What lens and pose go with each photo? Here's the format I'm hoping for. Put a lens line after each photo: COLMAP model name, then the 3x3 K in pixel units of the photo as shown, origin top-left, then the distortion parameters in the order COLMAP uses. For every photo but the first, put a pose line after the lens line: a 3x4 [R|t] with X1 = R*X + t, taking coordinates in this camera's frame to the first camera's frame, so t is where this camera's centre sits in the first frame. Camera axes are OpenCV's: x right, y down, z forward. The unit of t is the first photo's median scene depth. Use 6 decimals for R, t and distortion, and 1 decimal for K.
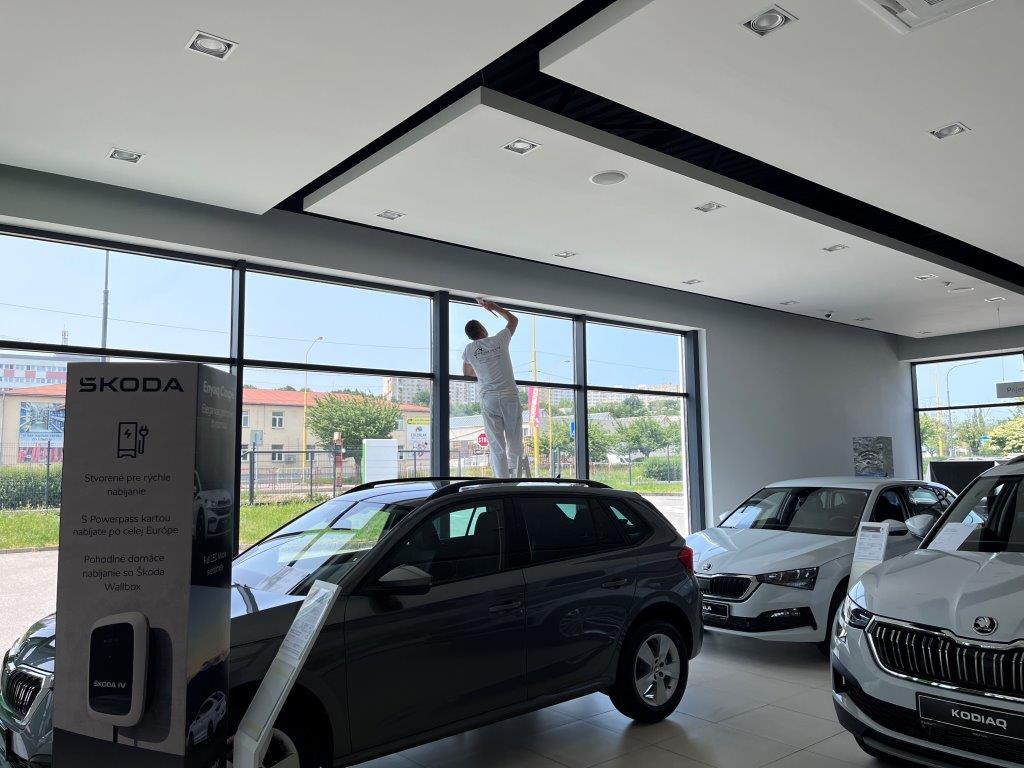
lens RADIAL K [[779.2, 0, 511.6], [0, 779.2, 391.5], [0, 0, 1]] dist [0.007445, 0.001231]
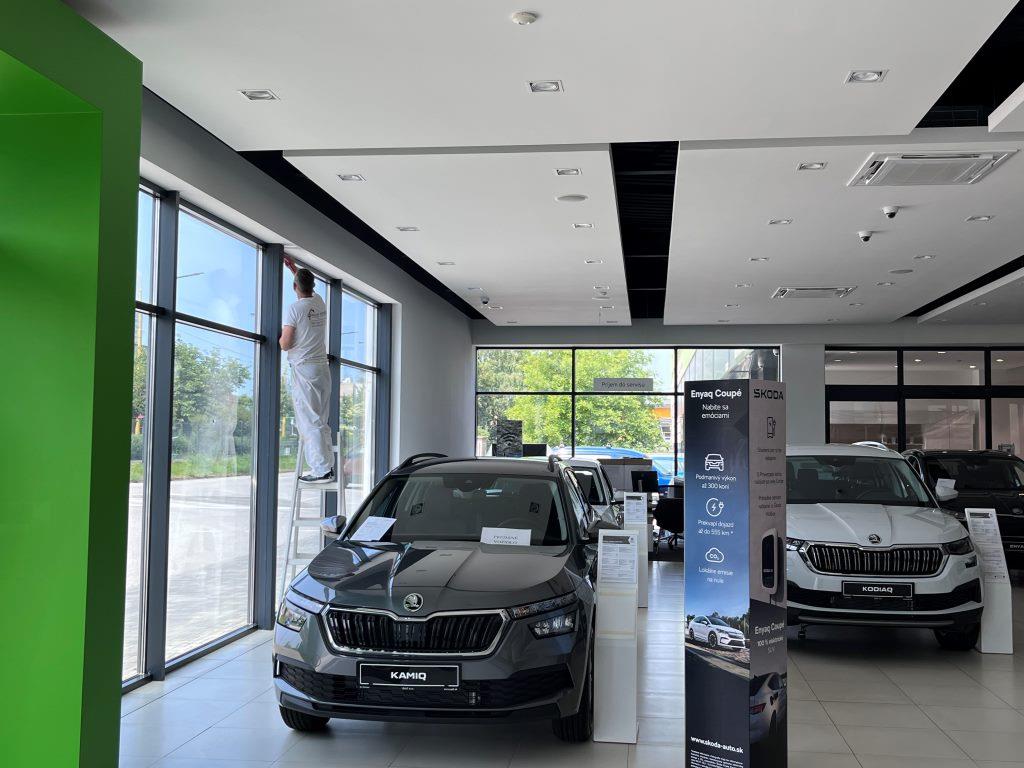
lens RADIAL K [[1061.5, 0, 509.2], [0, 1061.5, 378.1], [0, 0, 1]] dist [0.059230, 0.000000]
pose [[0.725315, 0.062043, 0.685615, -1.758237], [-0.085007, 0.996380, -0.000236, 0.003351], [-0.683148, -0.058111, 0.727964, -0.195719]]
